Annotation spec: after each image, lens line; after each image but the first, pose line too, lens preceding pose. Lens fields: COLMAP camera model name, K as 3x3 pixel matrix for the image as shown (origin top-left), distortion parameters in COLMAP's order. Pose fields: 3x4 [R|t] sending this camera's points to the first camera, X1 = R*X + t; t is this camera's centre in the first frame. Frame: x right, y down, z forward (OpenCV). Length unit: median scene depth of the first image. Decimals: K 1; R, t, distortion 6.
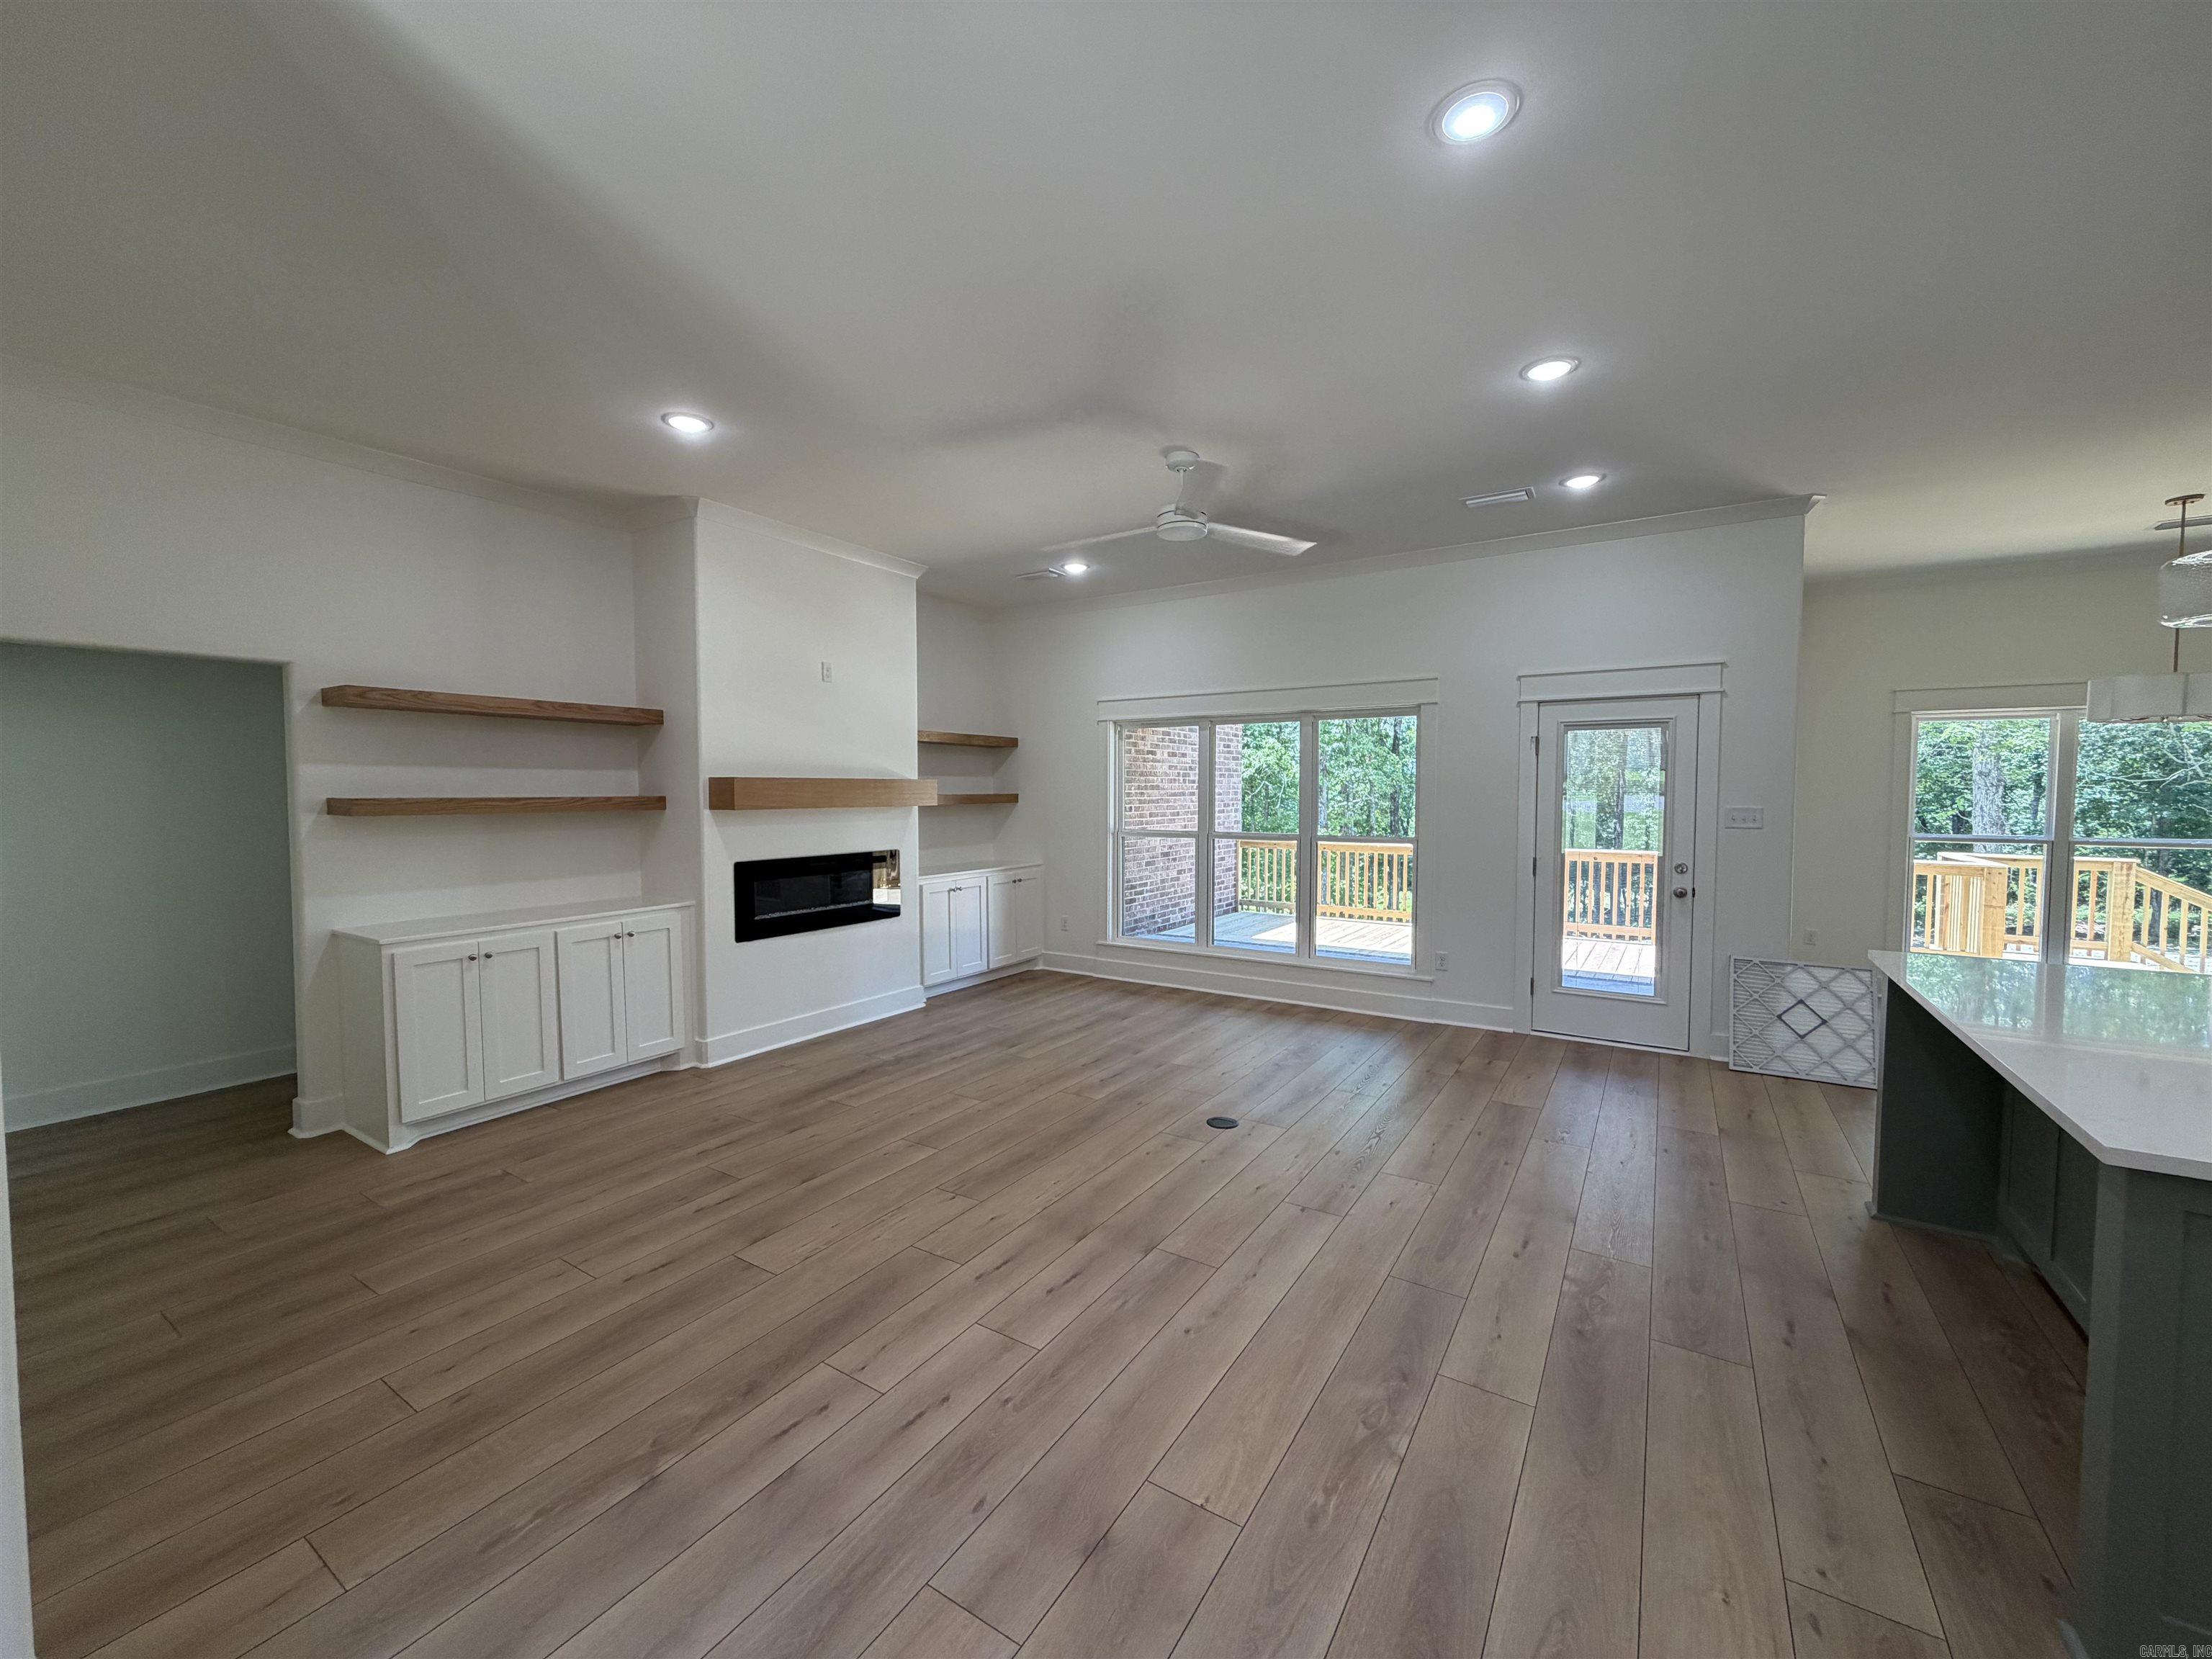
lens RADIAL K [[880.8, 0, 1103.9], [0, 880.8, 831.9], [0, 0, 1]] dist [0.001541, -0.000749]
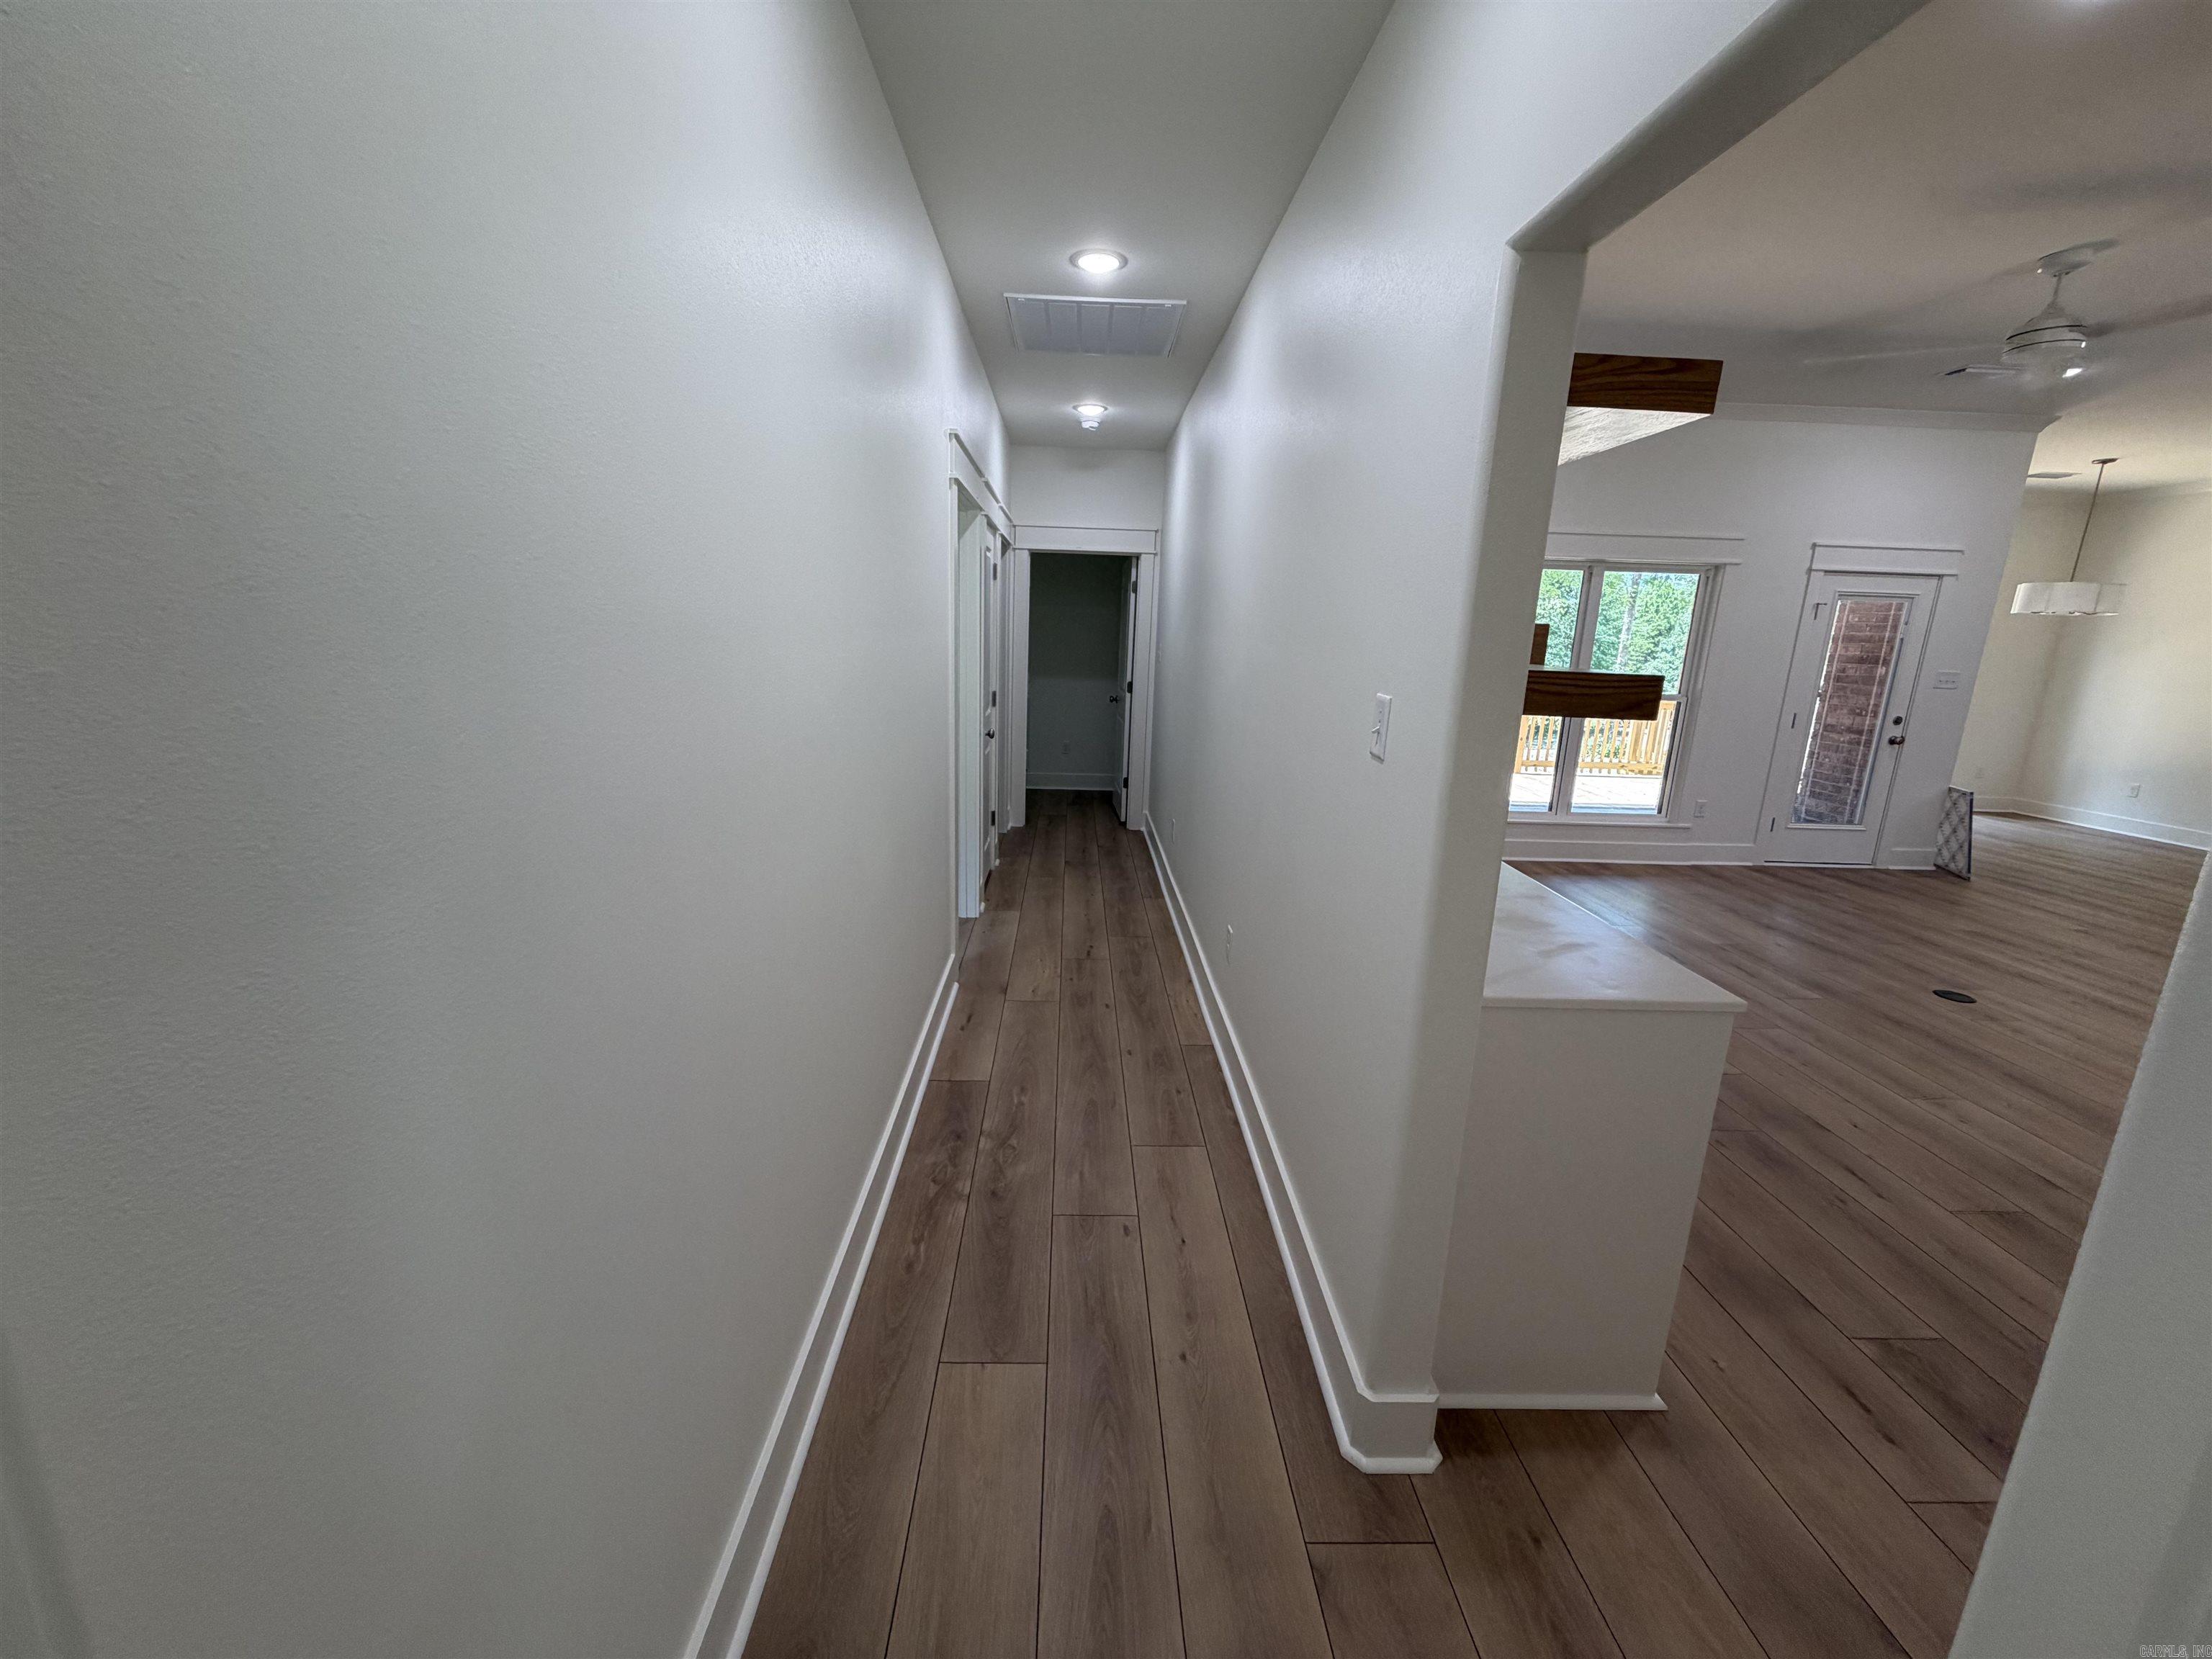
lens RADIAL K [[880.8, 0, 1099.0], [0, 880.8, 829.5], [0, 0, 1]] dist [0.001541, -0.000749]
pose [[0.823757, -0.101258, 0.557827, -0.981263], [-0.008365, 0.981643, 0.190543, -0.035512], [-0.566881, -0.161627, 0.807789, 0.617841]]
